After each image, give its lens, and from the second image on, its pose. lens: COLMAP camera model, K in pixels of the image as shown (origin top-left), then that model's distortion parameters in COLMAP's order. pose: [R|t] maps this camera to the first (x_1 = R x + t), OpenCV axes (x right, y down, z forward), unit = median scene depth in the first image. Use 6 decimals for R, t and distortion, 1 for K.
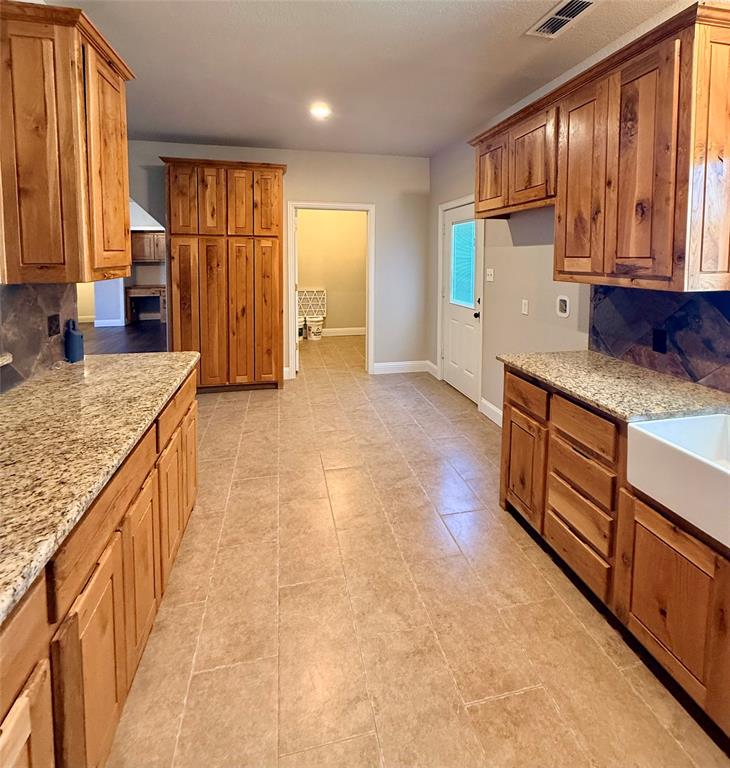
lens RADIAL K [[388.2, 0, 363.6], [0, 388.2, 279.5], [0, 0, 1]] dist [-0.000525, 0.001101]
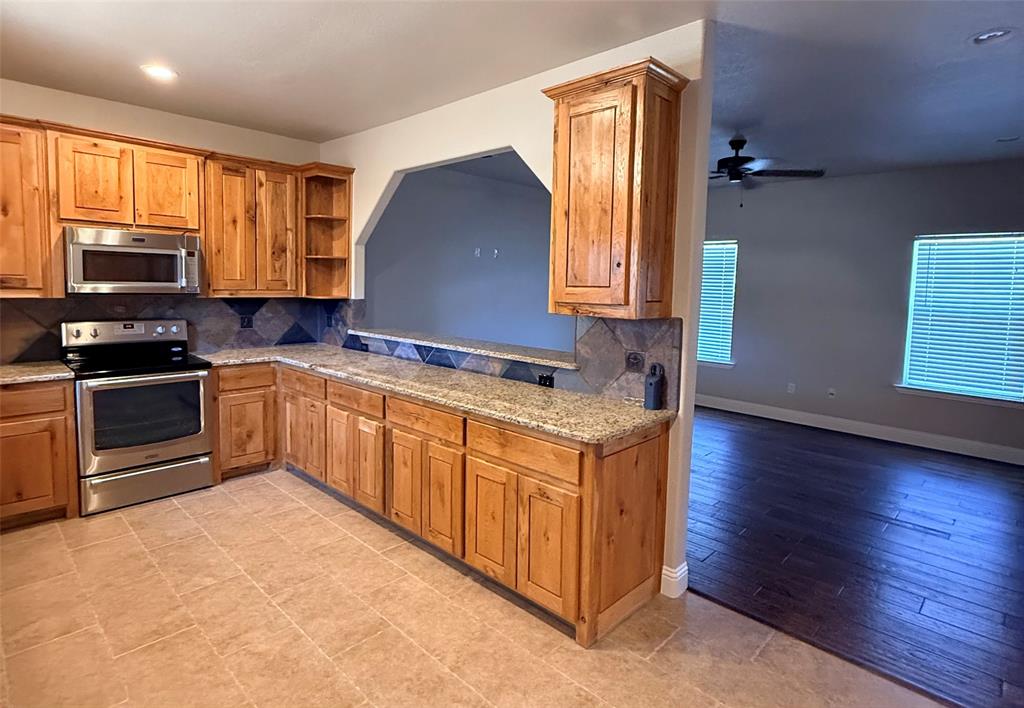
lens RADIAL K [[537.5, 0, 510.8], [0, 537.5, 320.7], [0, 0, 1]] dist [0.000514, 0.000444]
pose [[-0.831636, 0.013679, -0.555153, 0.203006], [-0.062229, 0.991104, 0.117643, -0.108700], [0.551824, 0.132383, -0.823386, 1.605497]]
